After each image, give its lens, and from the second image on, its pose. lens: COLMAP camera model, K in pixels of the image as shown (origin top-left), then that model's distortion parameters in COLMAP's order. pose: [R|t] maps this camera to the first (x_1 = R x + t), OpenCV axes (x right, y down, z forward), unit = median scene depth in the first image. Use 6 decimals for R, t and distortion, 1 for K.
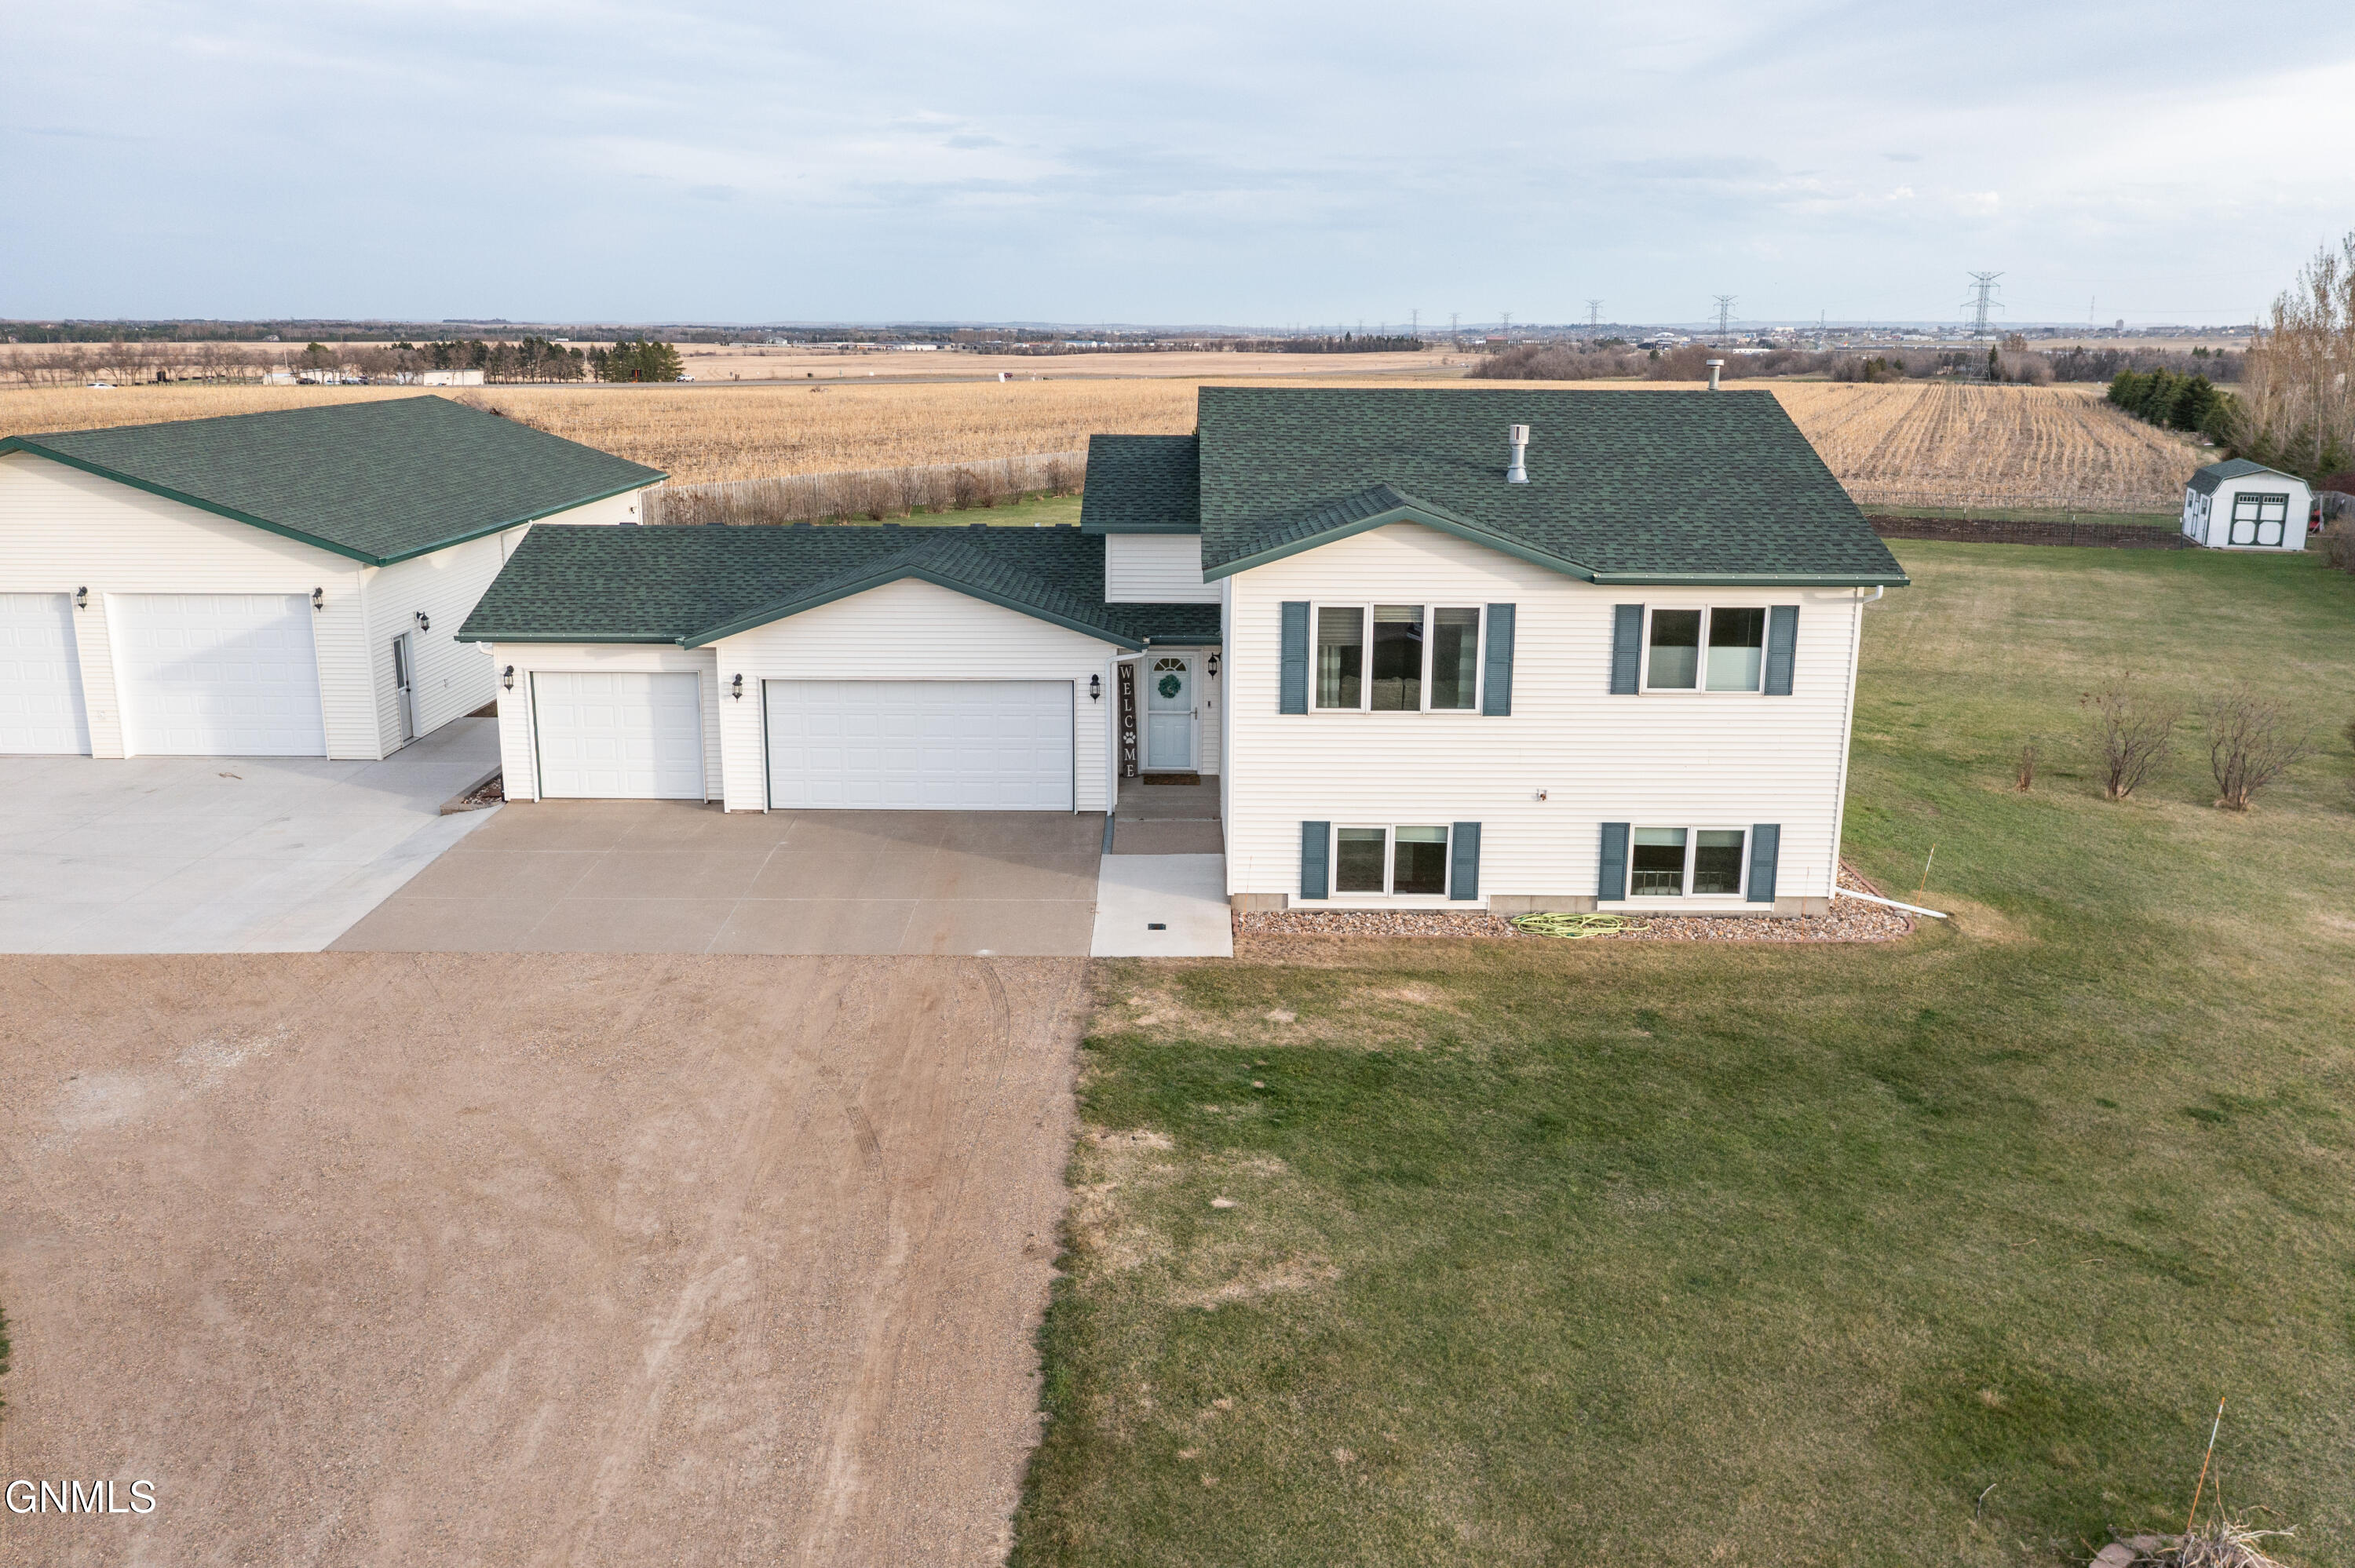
lens RADIAL K [[1861.2, 0, 1173.0], [0, 1861.2, 781.5], [0, 0, 1]] dist [-0.011383, 0.009947]
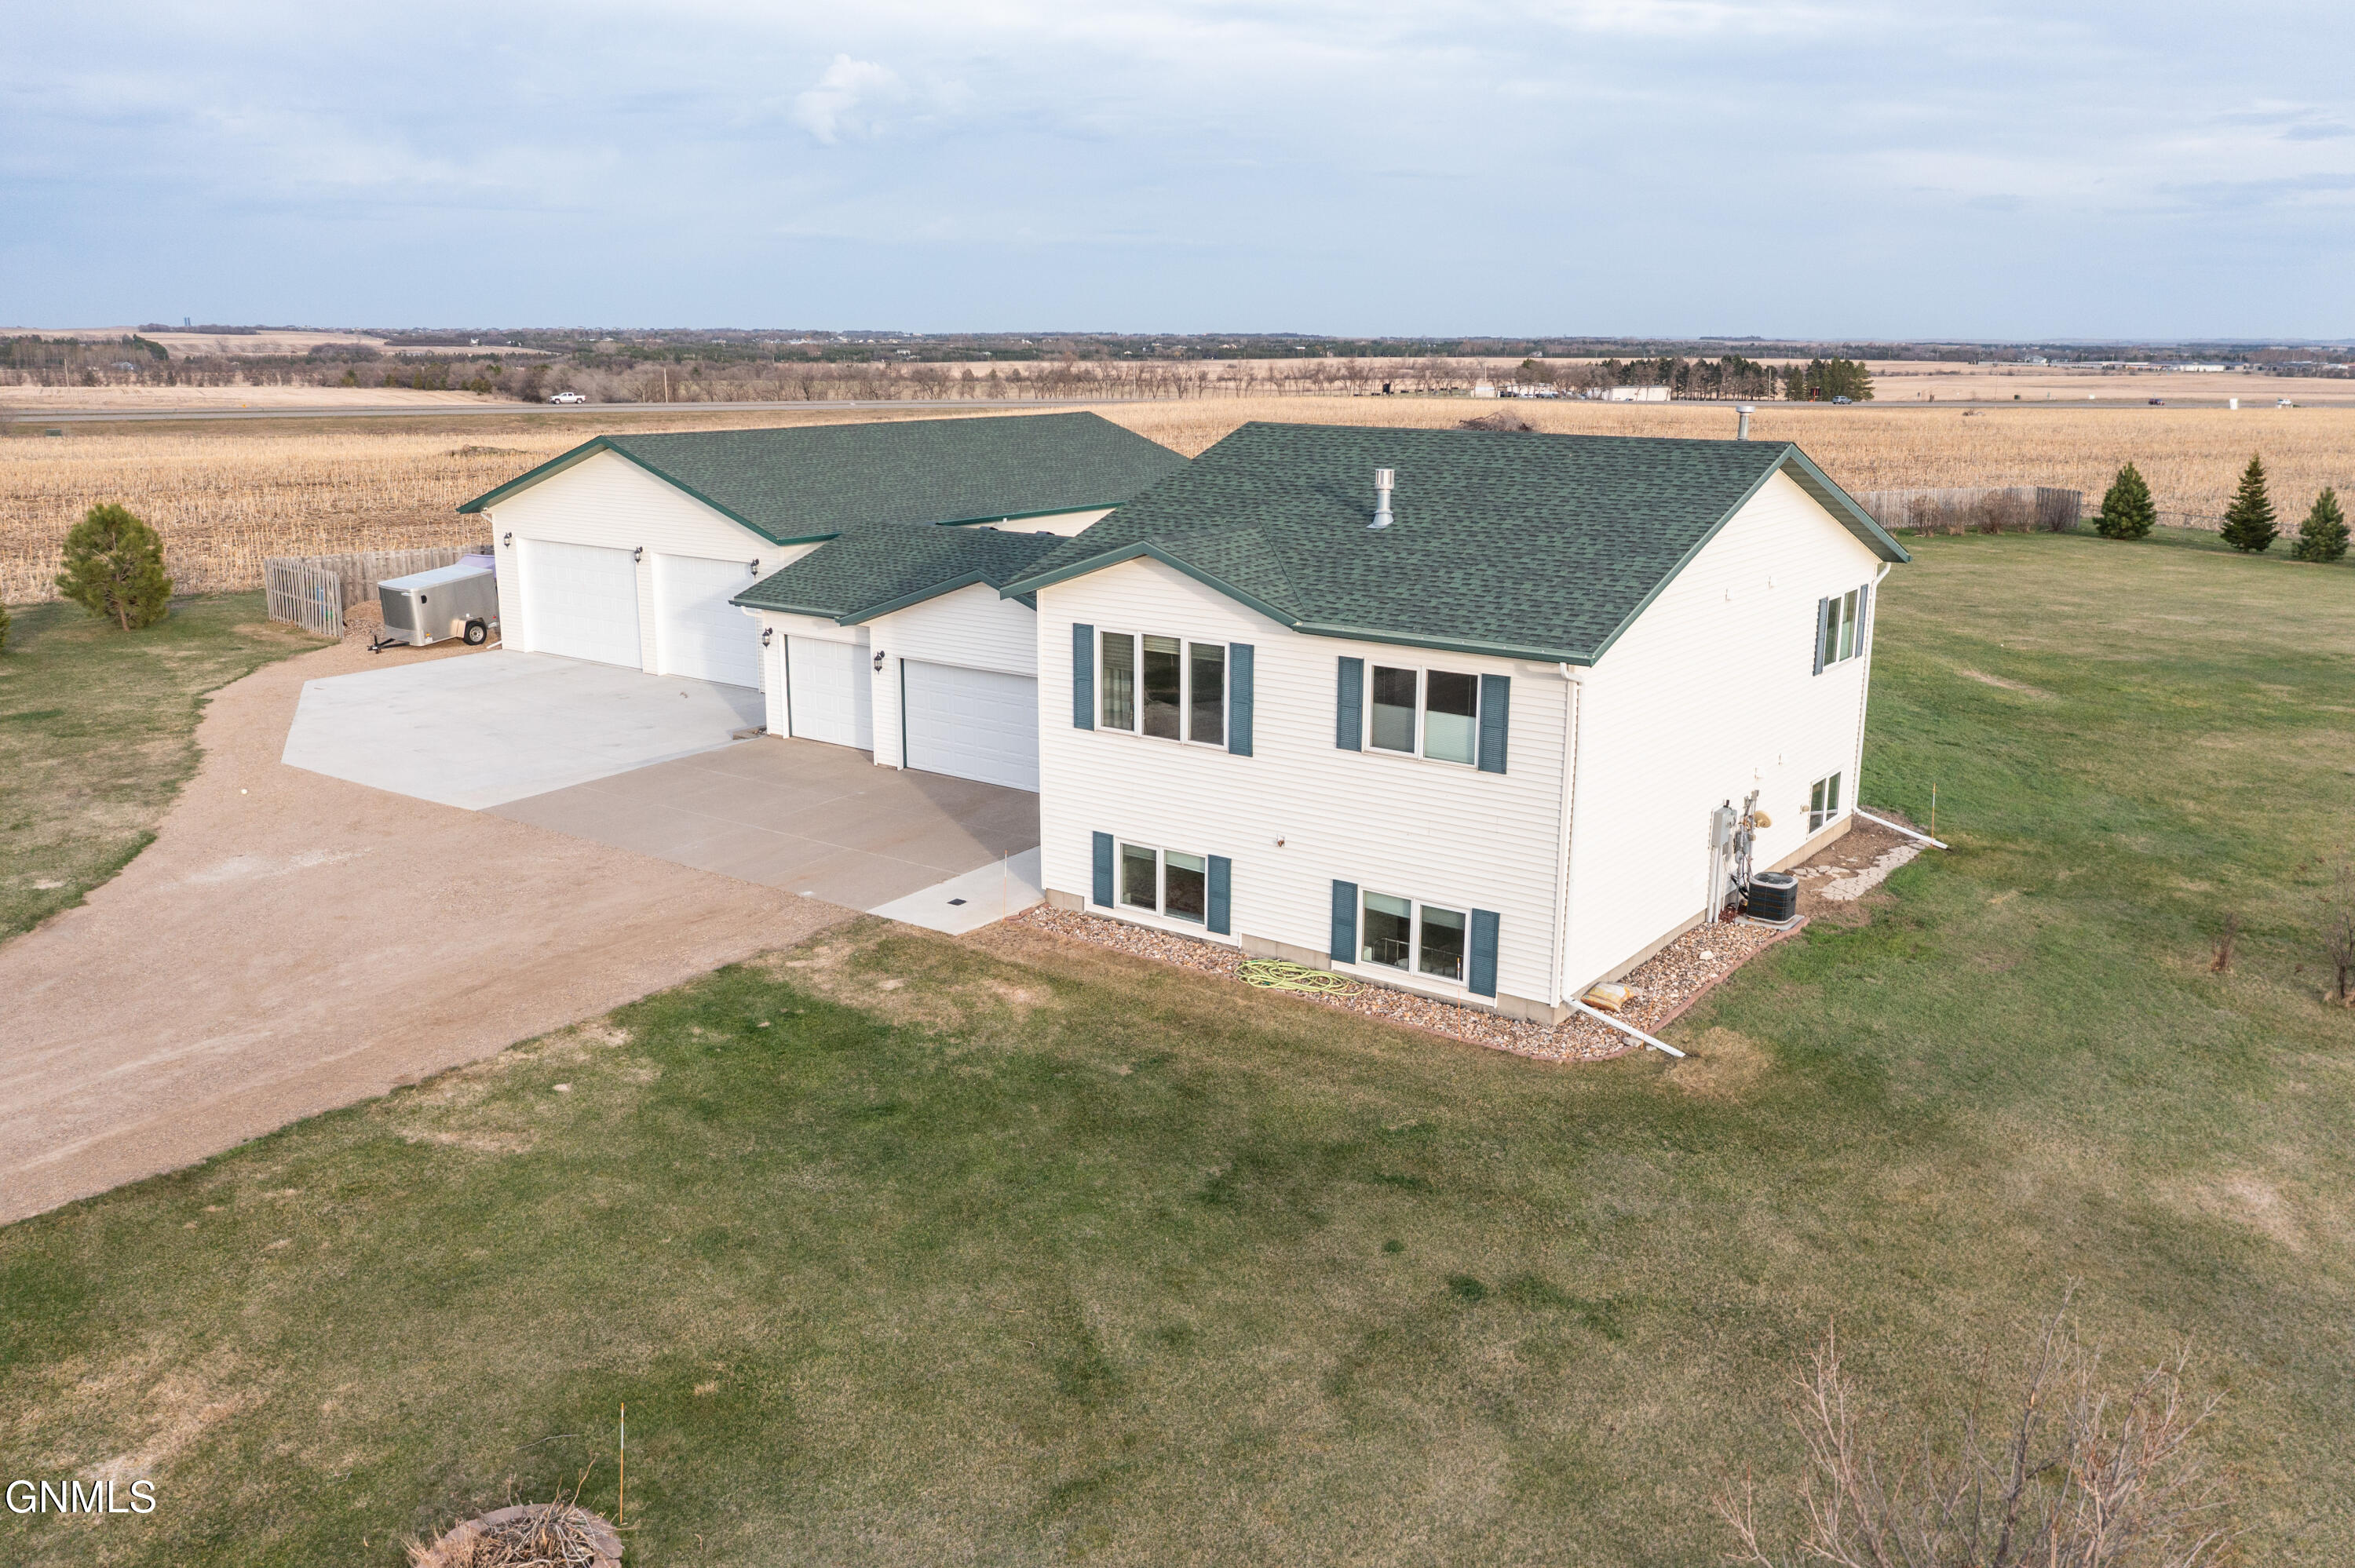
lens RADIAL K [[1861.2, 0, 1167.8], [0, 1861.2, 785.6], [0, 0, 1]] dist [-0.011383, 0.009947]
pose [[0.803226, 0.138108, -0.579443, 0.709532], [-0.141873, 0.989113, 0.039086, -0.051310], [0.578533, 0.050813, 0.814075, 0.155372]]
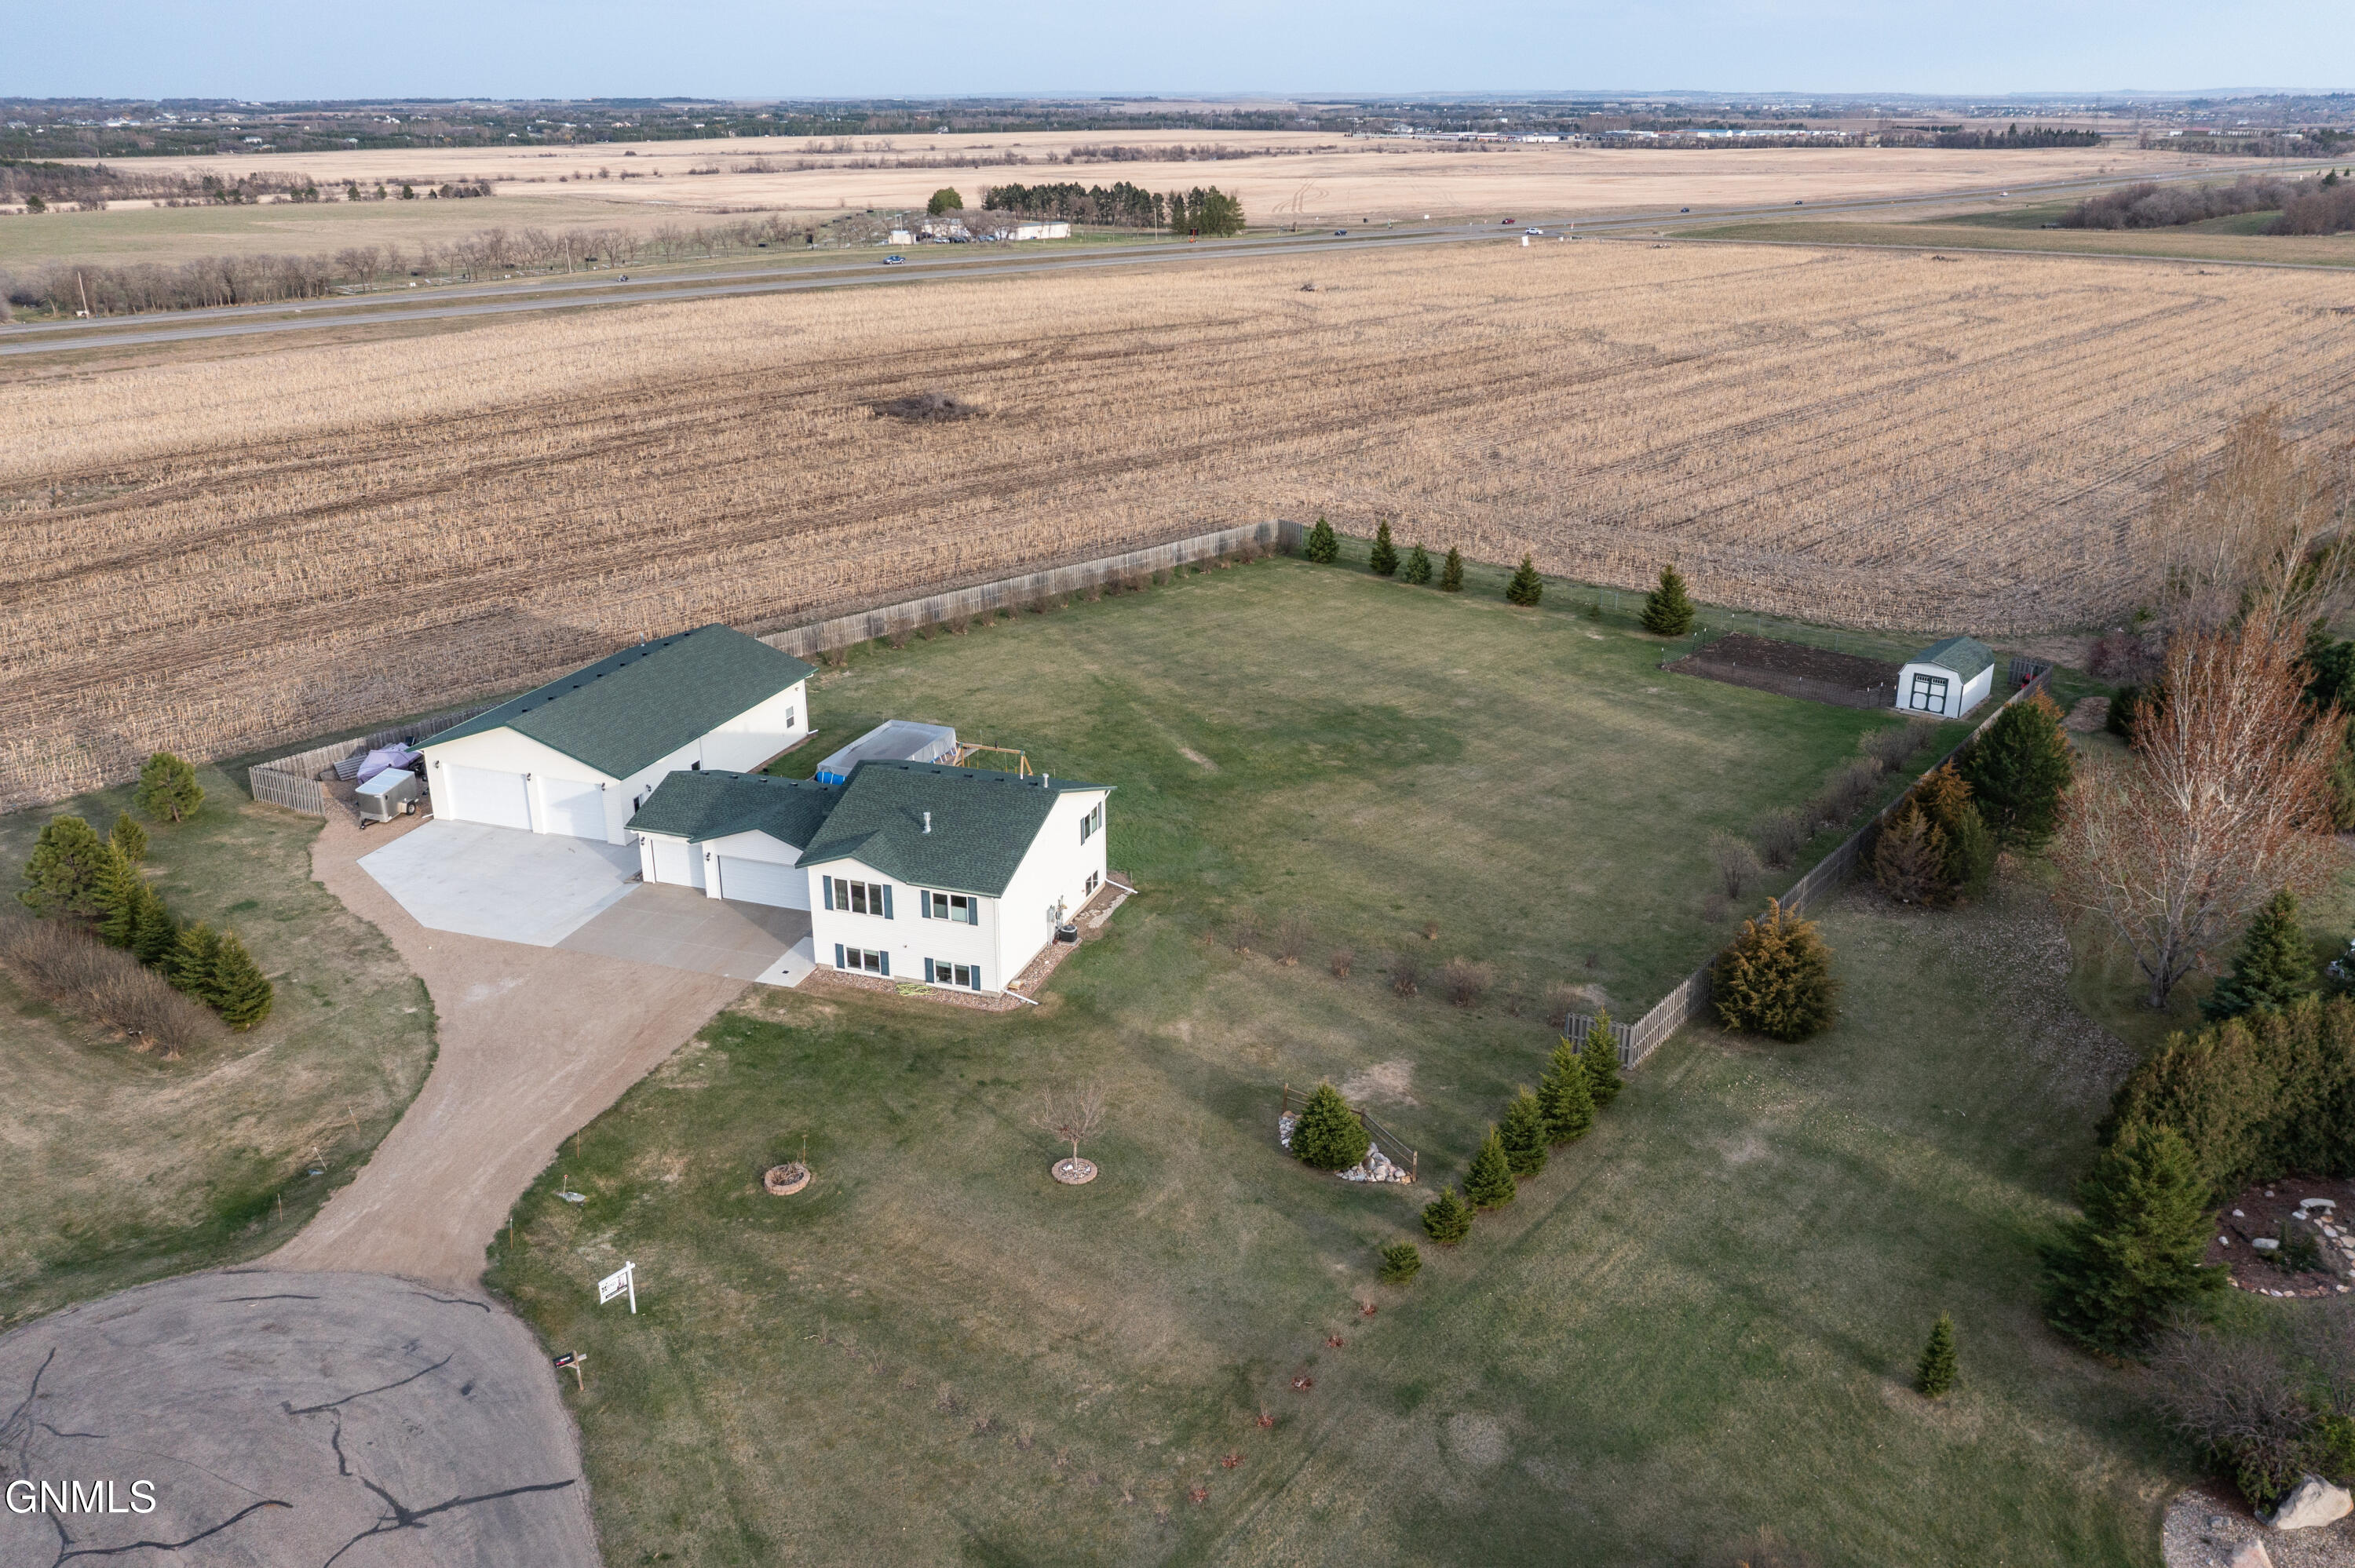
lens RADIAL K [[1861.2, 0, 1162.1], [0, 1861.2, 776.3], [0, 0, 1]] dist [-0.011383, 0.009947]
pose [[0.943967, 0.105274, -0.312800, 1.471732], [-0.069614, 0.989950, 0.123093, -0.649060], [0.322615, -0.094421, 0.941809, -1.631519]]
